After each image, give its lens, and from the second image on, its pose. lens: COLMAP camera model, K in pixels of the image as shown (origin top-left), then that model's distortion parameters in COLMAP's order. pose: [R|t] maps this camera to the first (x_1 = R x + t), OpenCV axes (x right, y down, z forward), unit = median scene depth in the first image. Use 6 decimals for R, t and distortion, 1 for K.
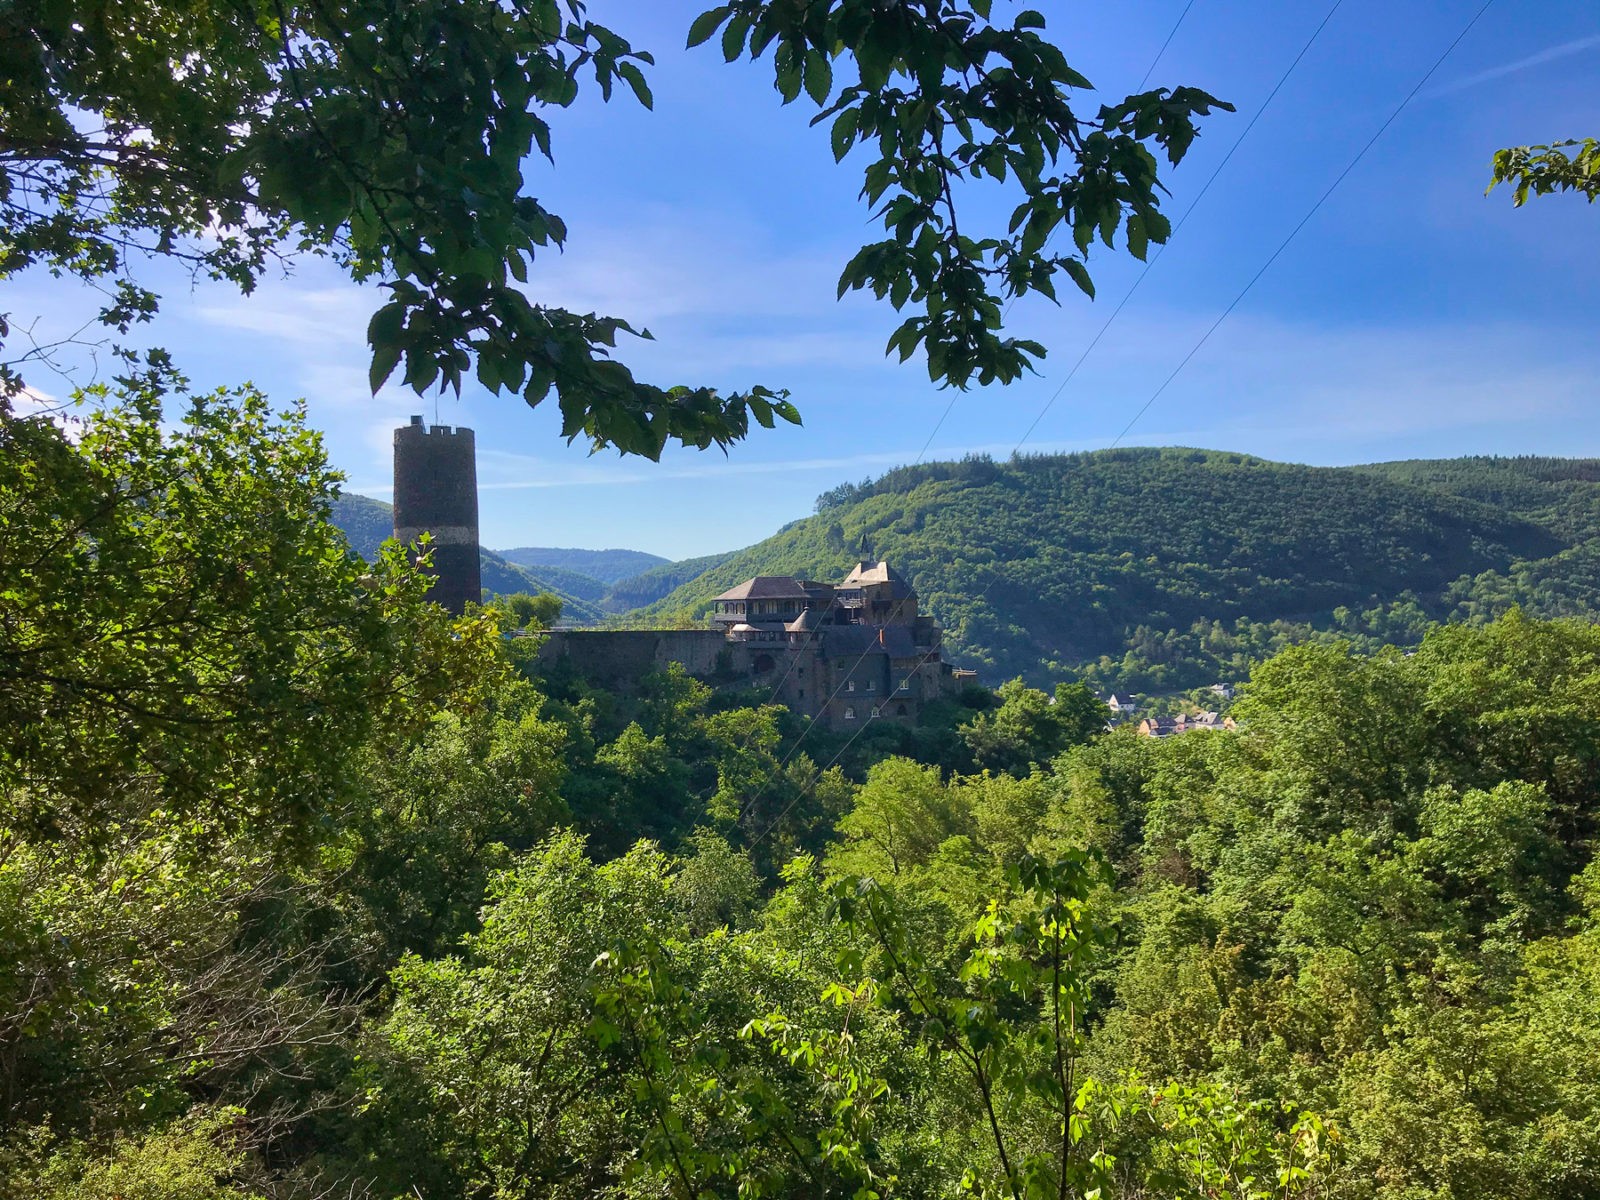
lens RADIAL K [[1292.7, 0, 796.3], [0, 1292.7, 598.6], [0, 0, 1]] dist [0.156435, -0.548187]
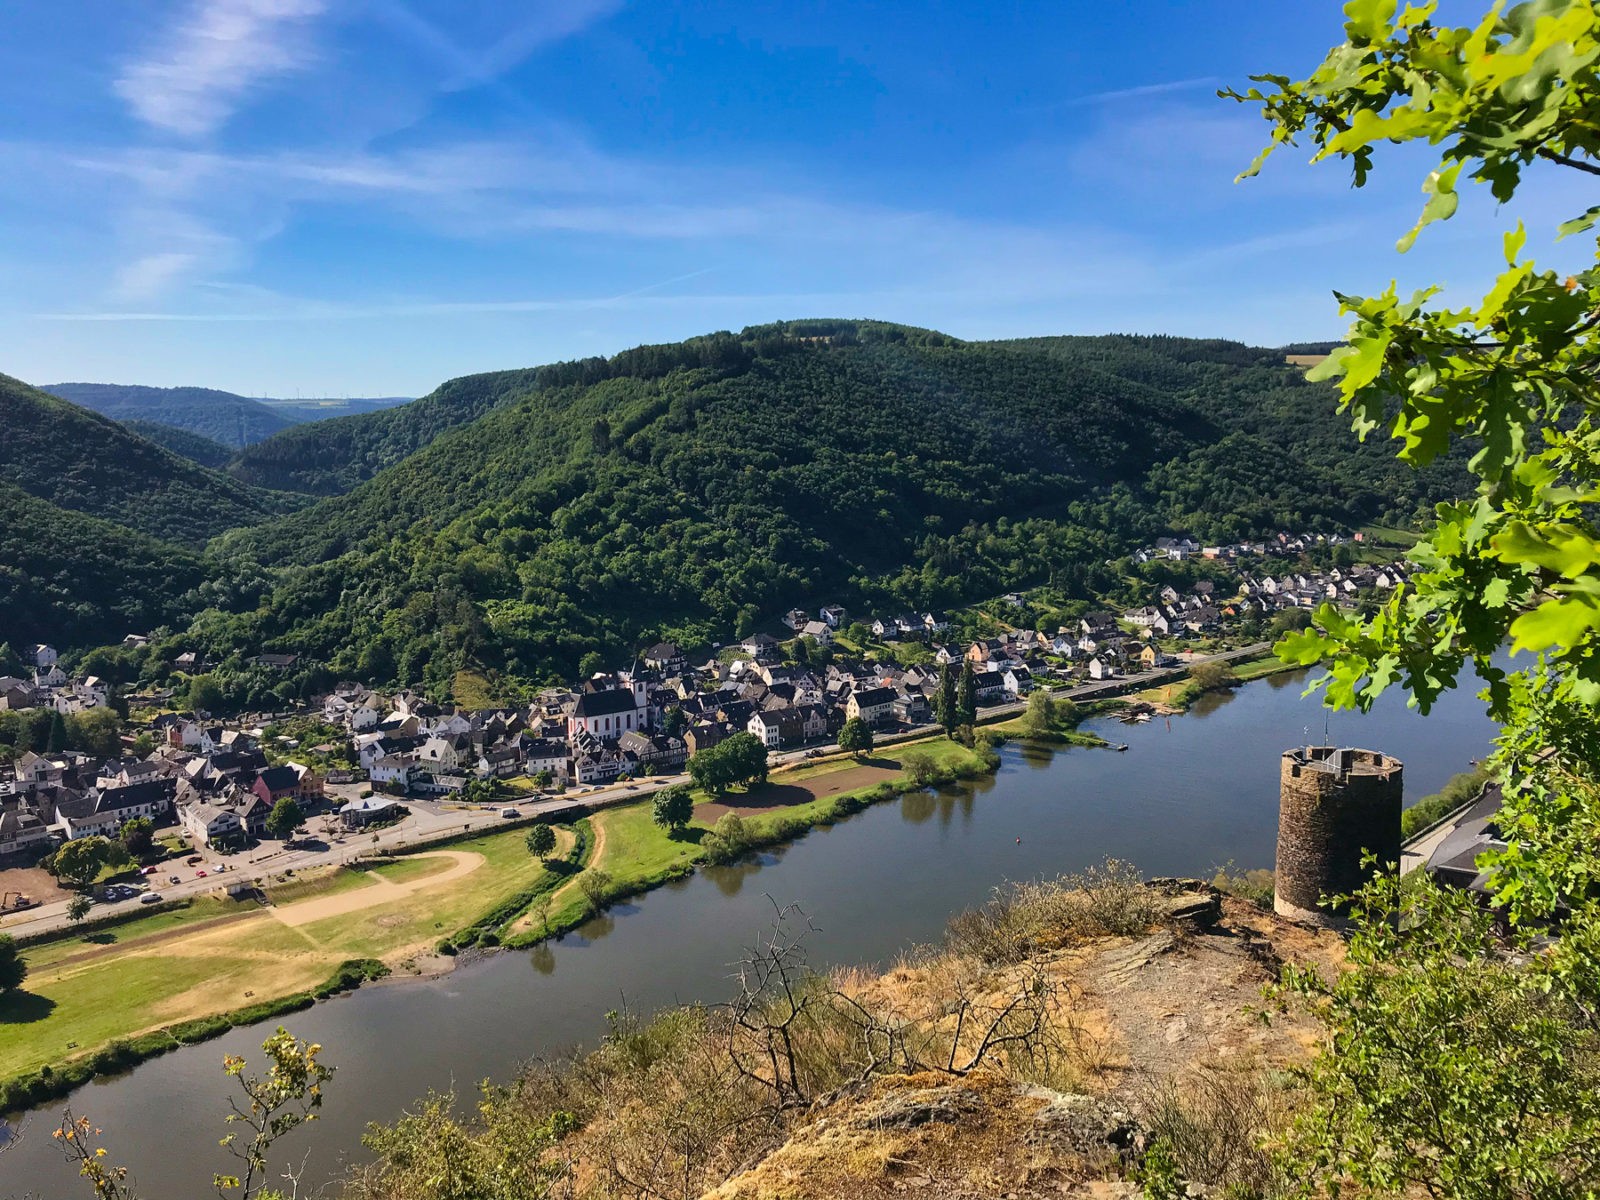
lens RADIAL K [[1292.7, 0, 796.3], [0, 1292.7, 598.6], [0, 0, 1]] dist [0.156435, -0.548187]
pose [[0.948993, -0.034611, 0.313391, -0.111537], [-0.006008, 0.991791, 0.127729, -0.043174], [-0.315239, -0.123097, 0.940995, 0.065374]]
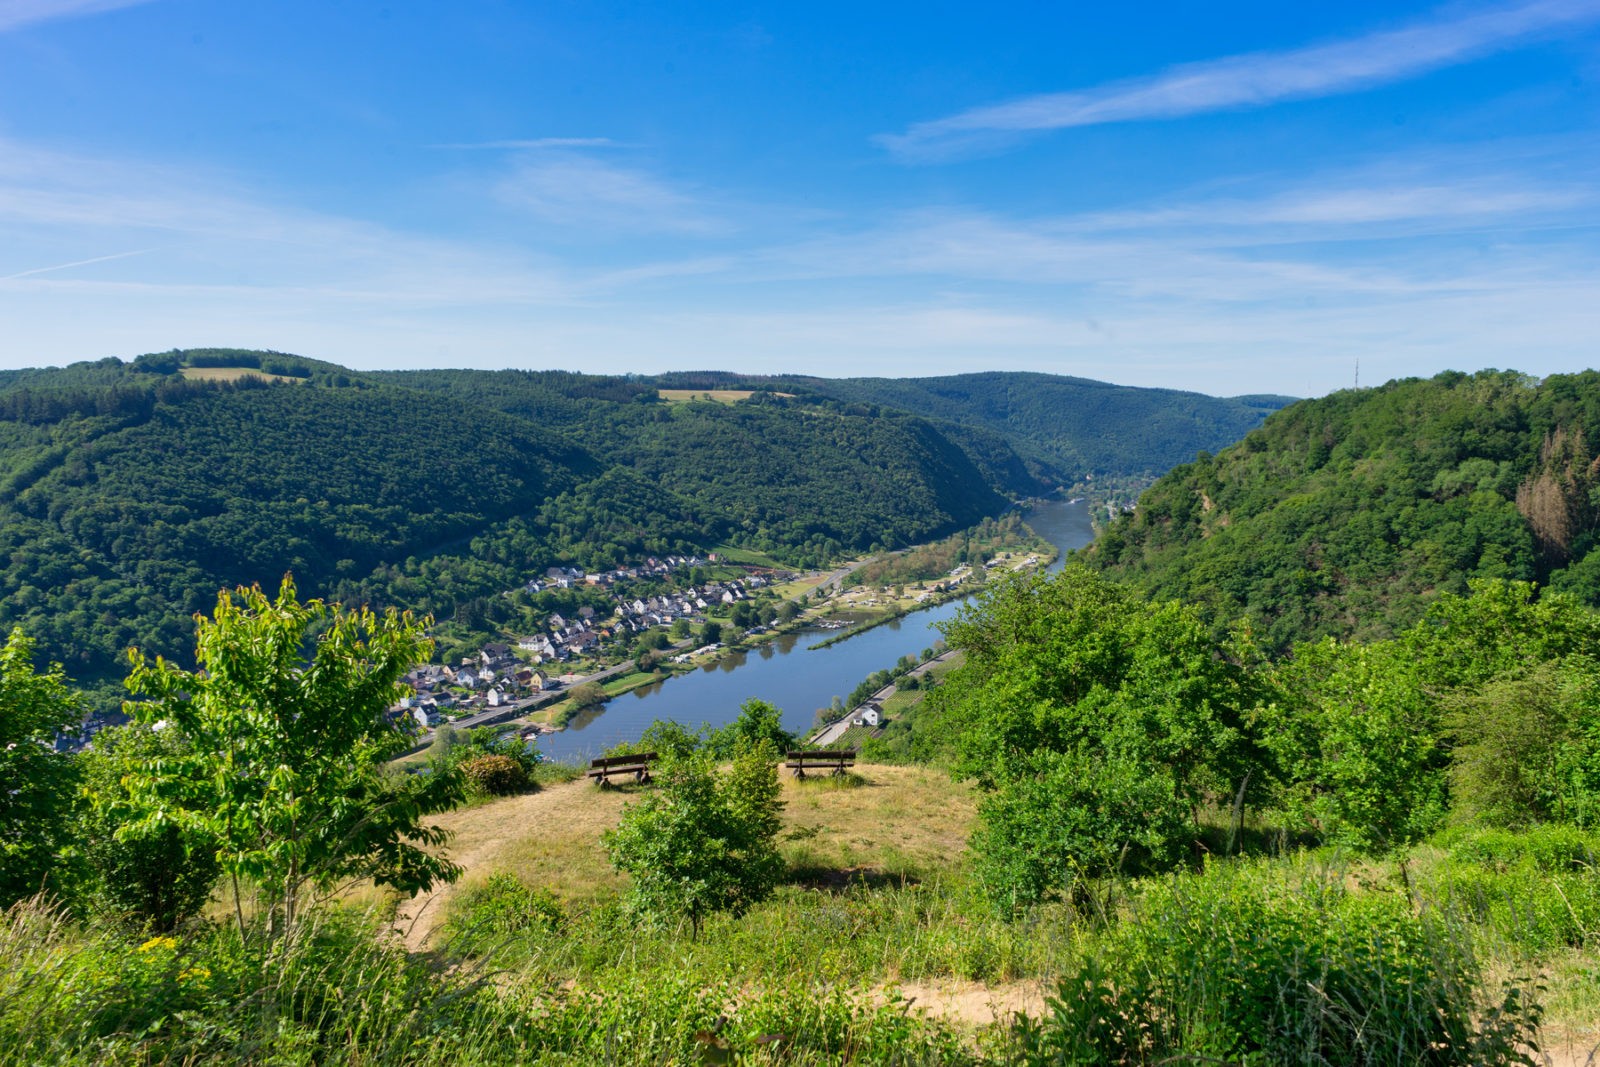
lens RADIAL K [[1269.8, 0, 810.8], [0, 1269.8, 528.3], [0, 0, 1]] dist [-0.008517, 0.002889]
pose [[0.710383, -0.037656, 0.702807, -0.157799], [-0.021404, 0.996950, 0.075050, -0.084590], [-0.703490, -0.068357, 0.707410, -0.029948]]
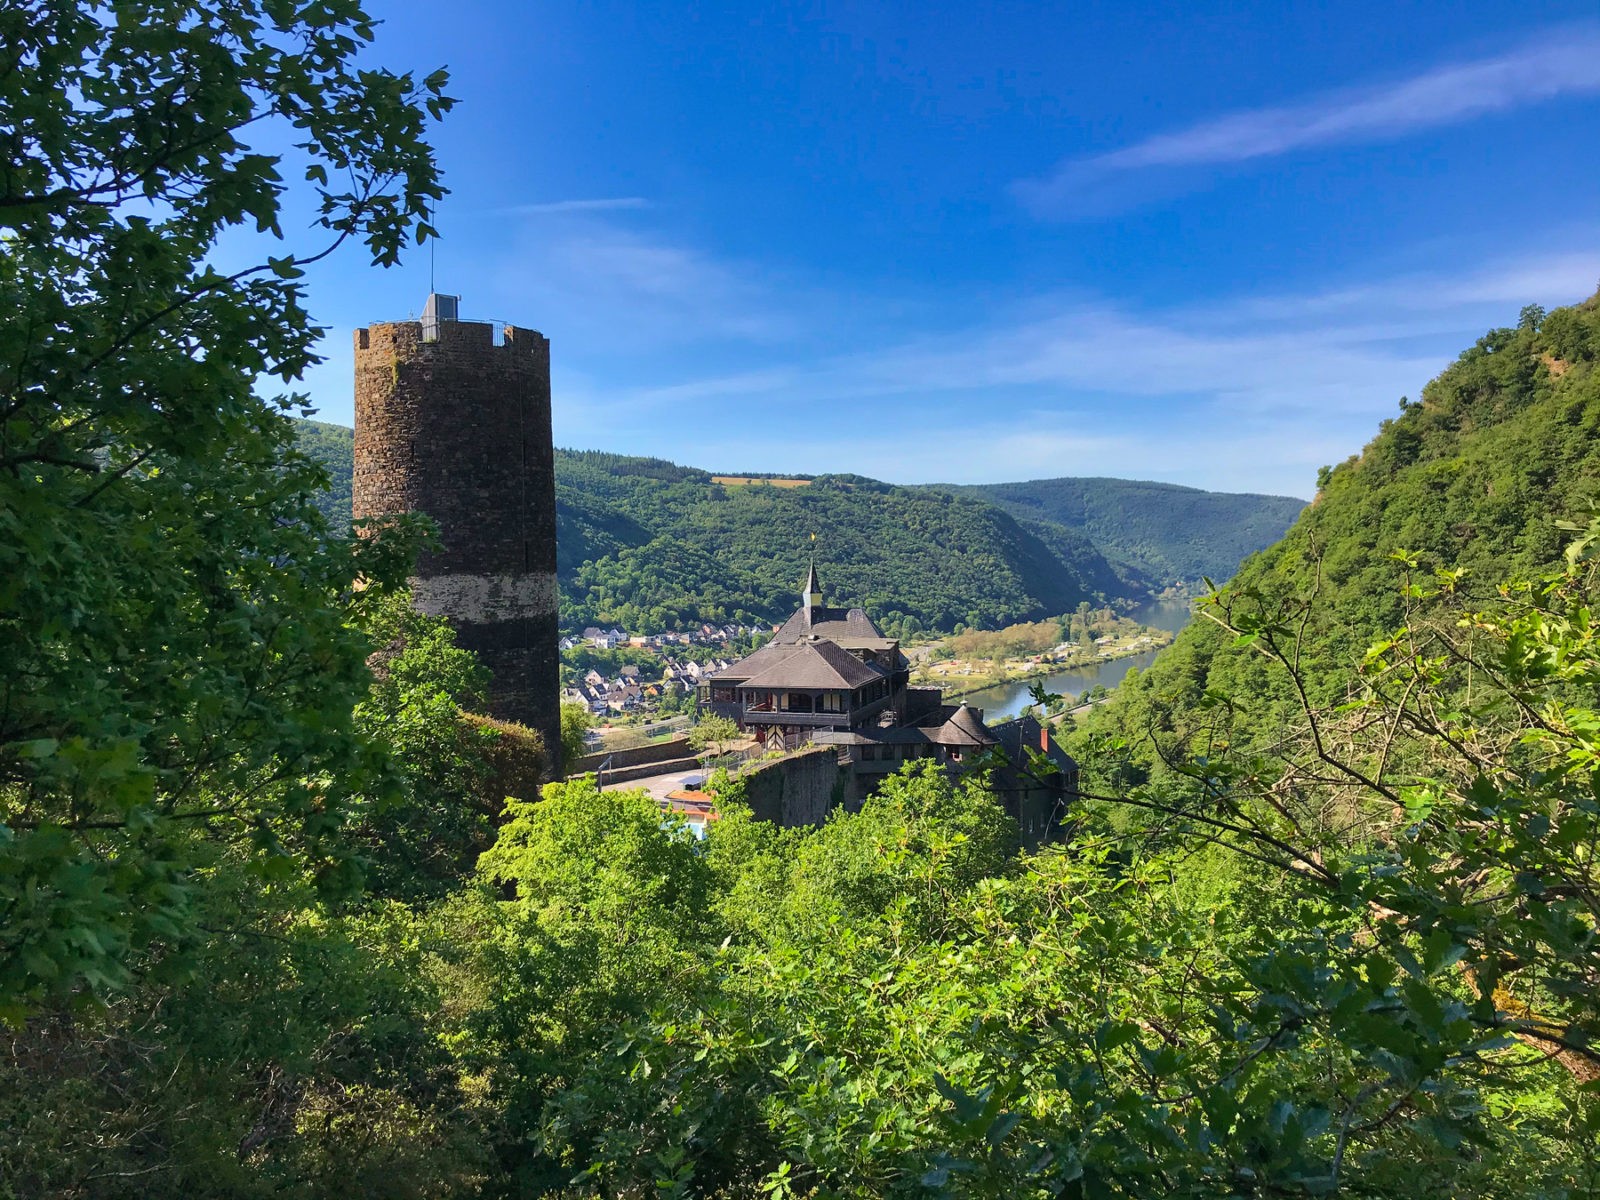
lens RADIAL K [[1290.8, 0, 800.5], [0, 1290.8, 579.7], [0, 0, 1]] dist [0.154754, -0.286070]
pose [[0.743931, 0.002277, 0.668253, -0.069257], [-0.005959, 0.999977, 0.003227, -0.007302], [-0.668230, -0.006383, 0.743927, 0.088783]]
